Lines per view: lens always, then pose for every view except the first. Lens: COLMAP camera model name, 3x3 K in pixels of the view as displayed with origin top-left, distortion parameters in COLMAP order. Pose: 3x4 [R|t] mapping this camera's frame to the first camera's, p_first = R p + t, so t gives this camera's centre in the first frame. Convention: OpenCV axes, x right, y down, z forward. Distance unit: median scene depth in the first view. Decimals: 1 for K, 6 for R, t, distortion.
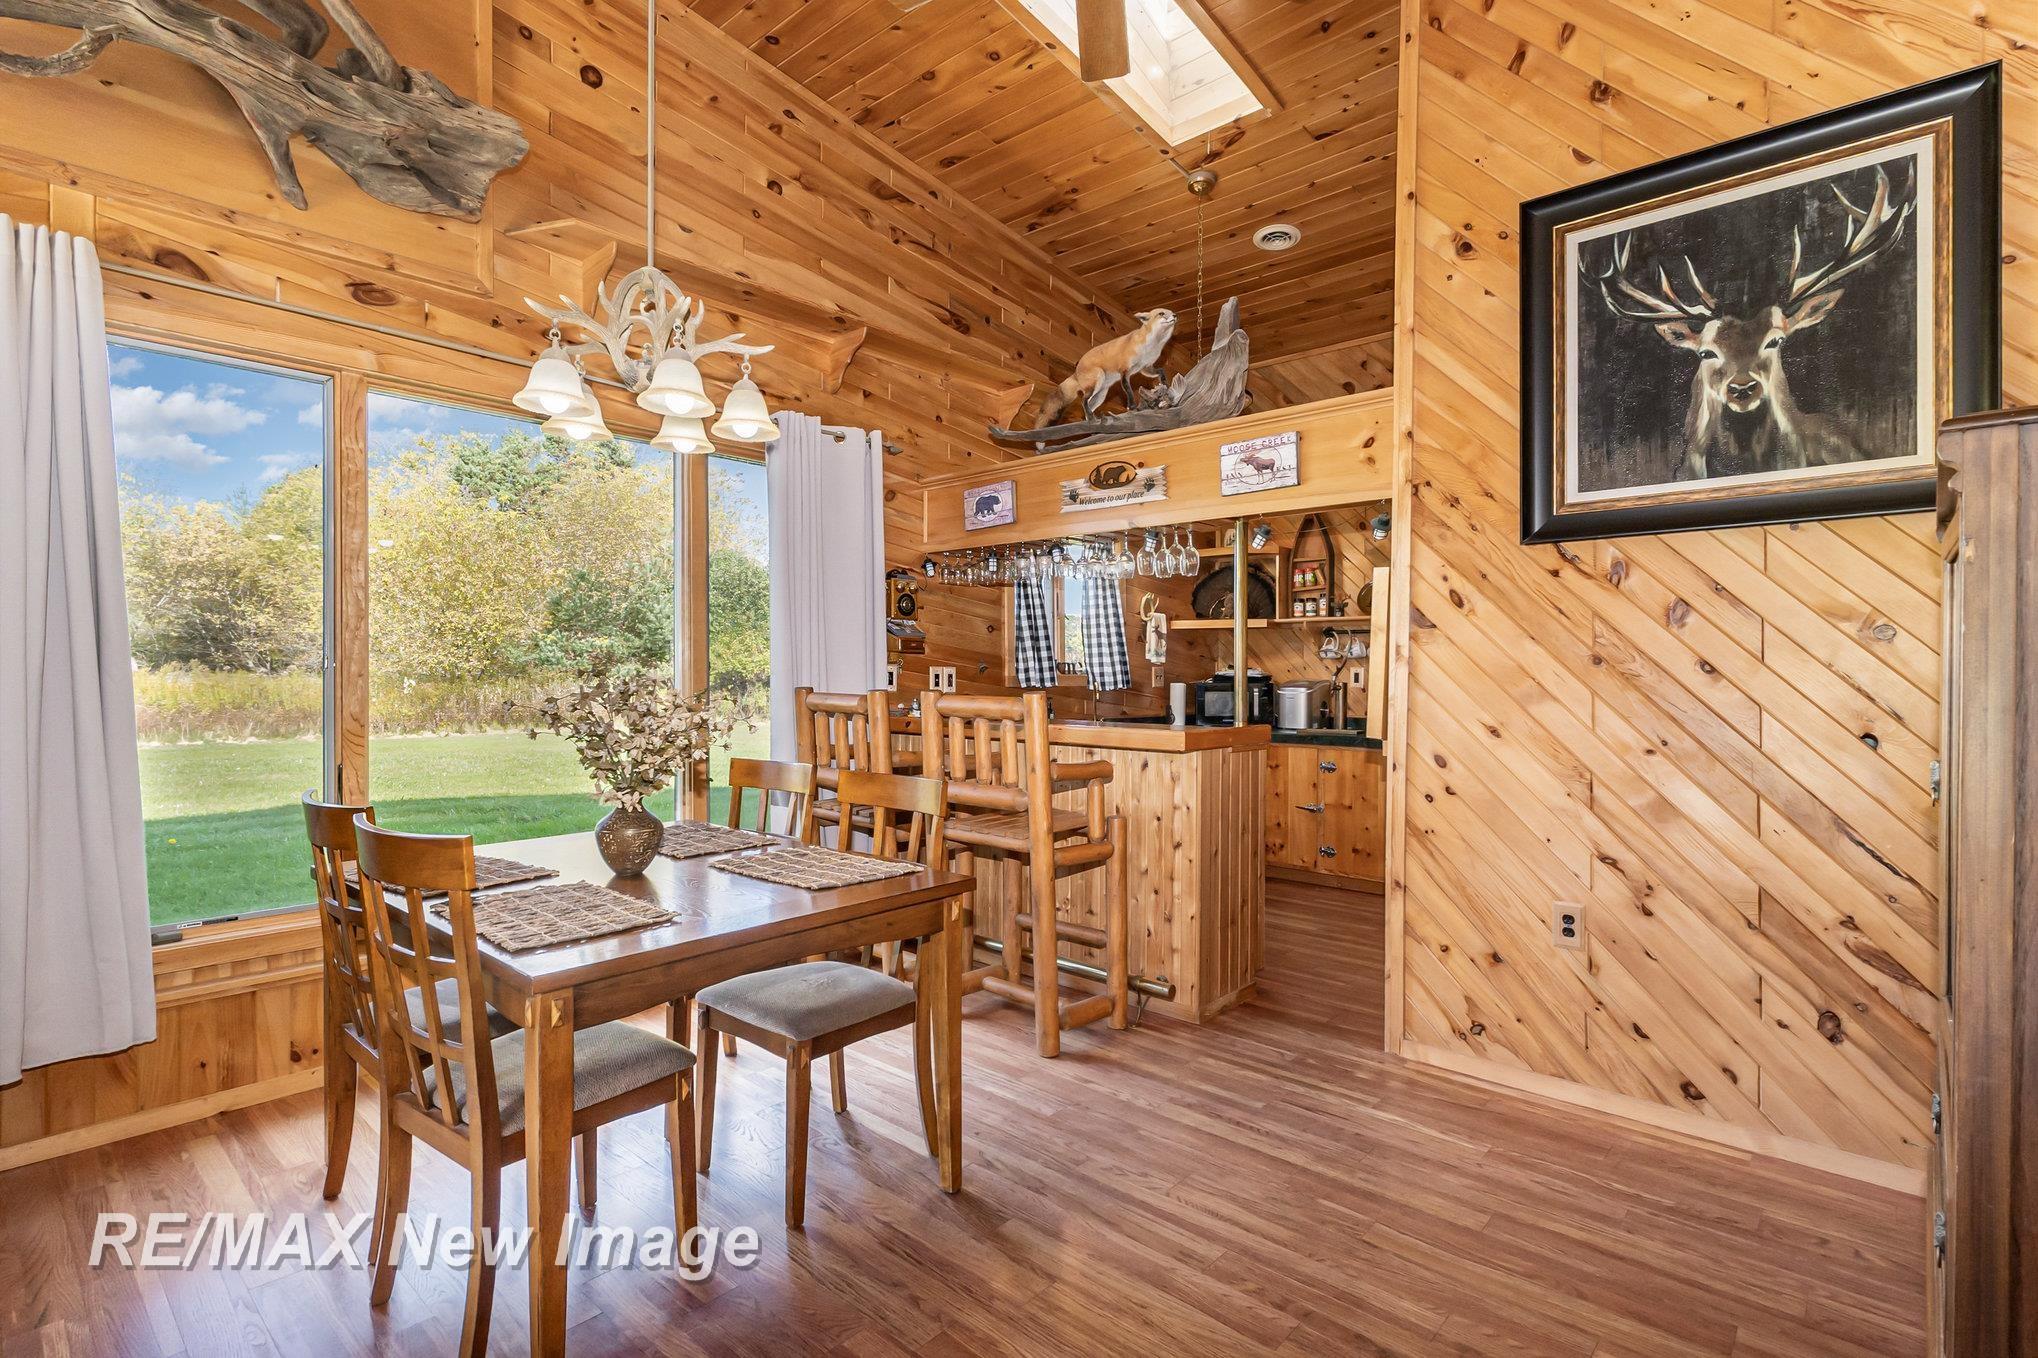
lens RADIAL K [[970.6, 0, 1022.8], [0, 970.6, 672.0], [0, 0, 1]] dist [-0.002270, 0.000741]
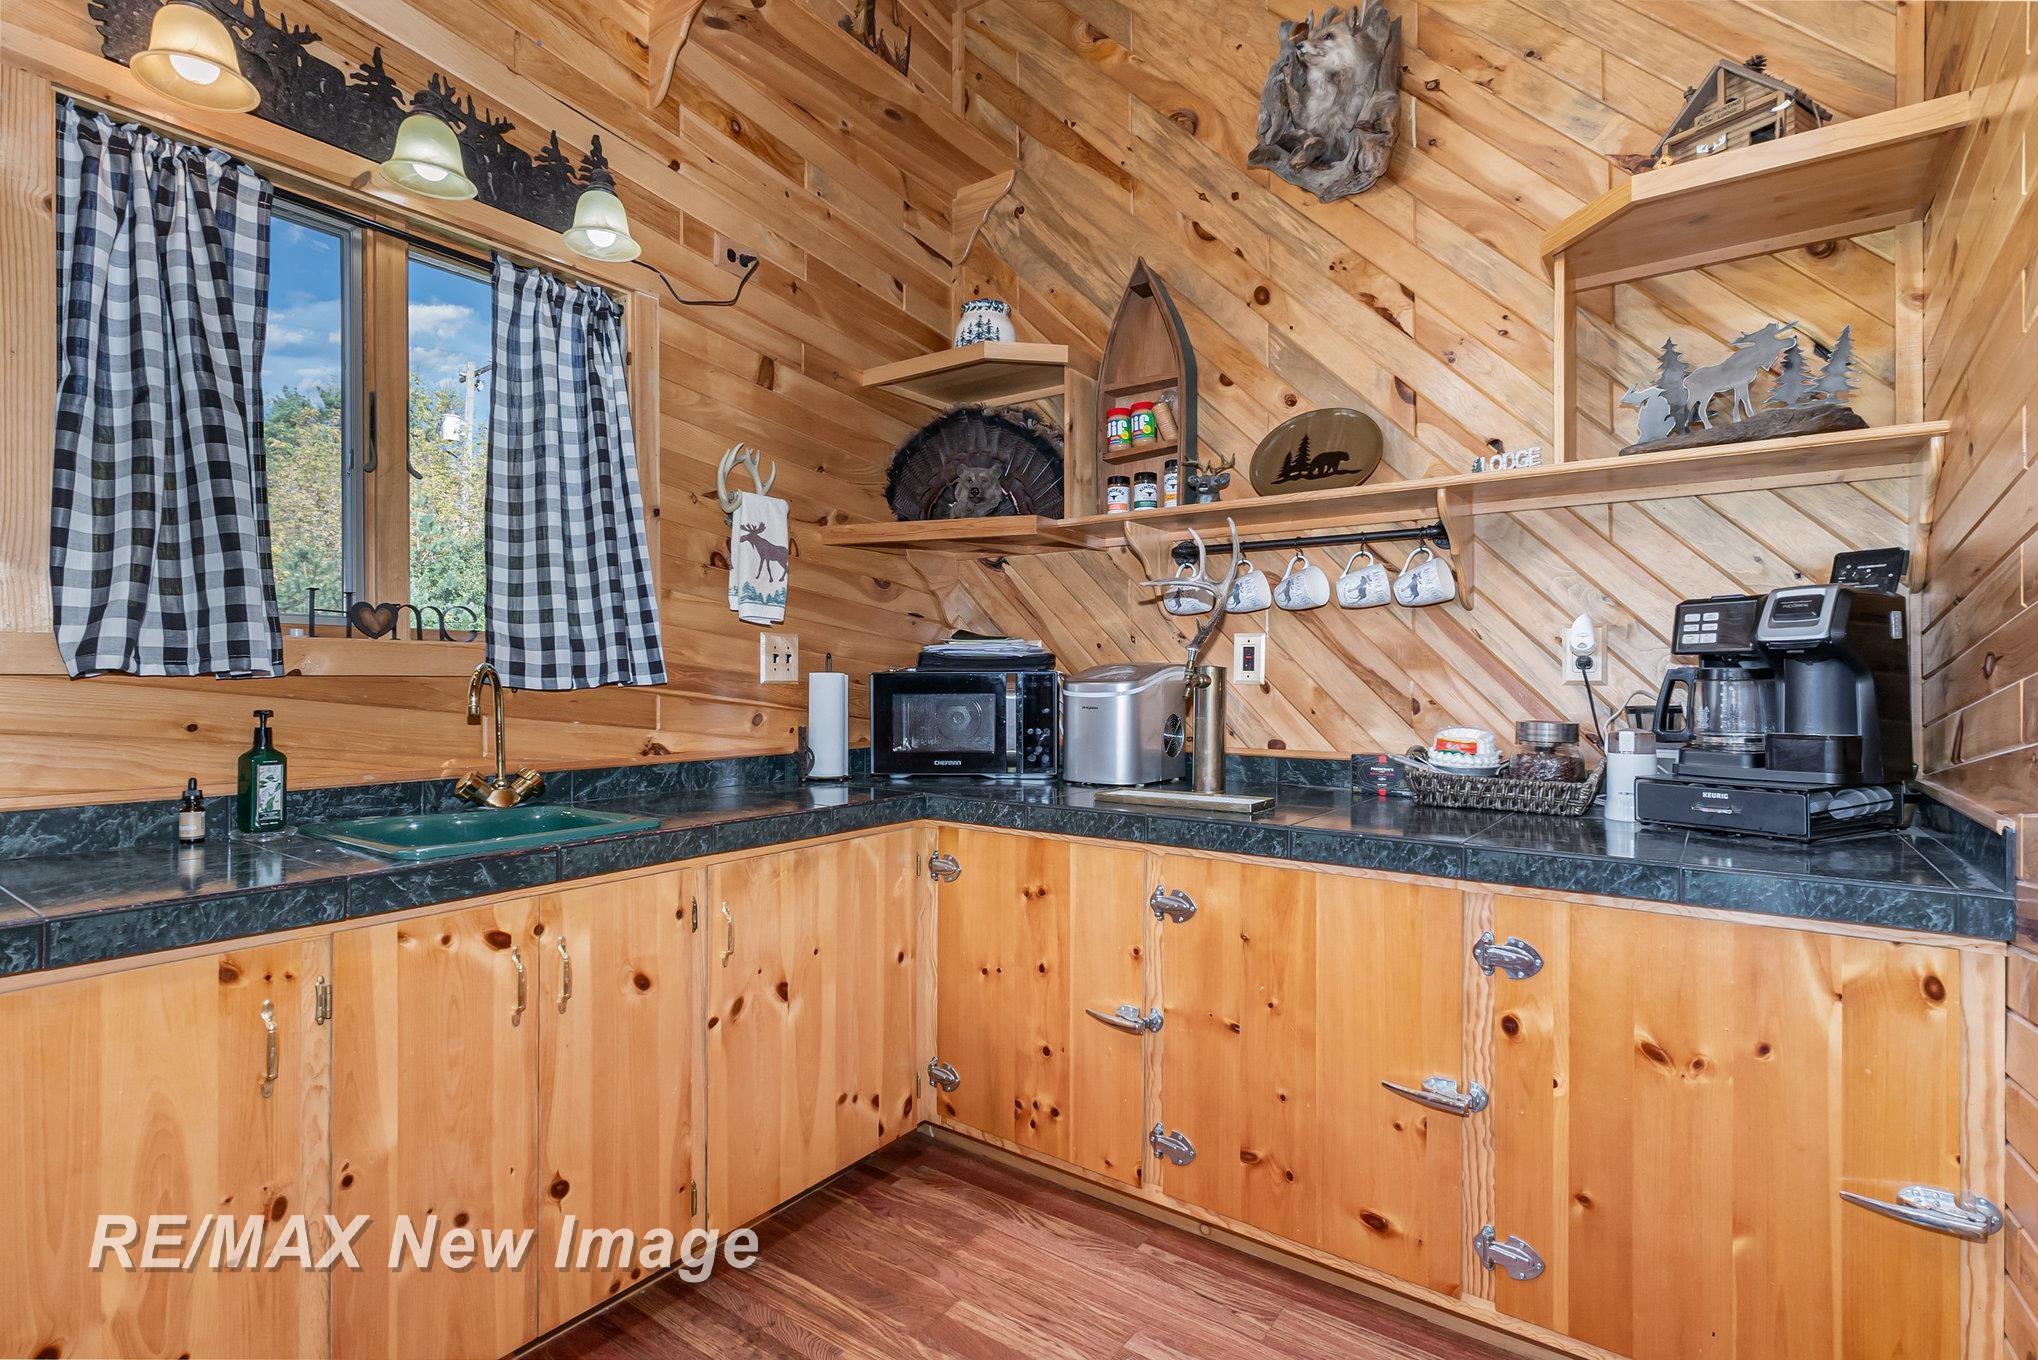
lens RADIAL K [[970.6, 0, 1018.2], [0, 970.6, 679.6], [0, 0, 1]] dist [-0.002270, 0.000741]
pose [[0.993965, -0.000403, 0.109697, 0.200250], [-0.000374, 0.999975, 0.007062, 0.011861], [-0.109697, -0.007060, 0.993940, 0.598421]]
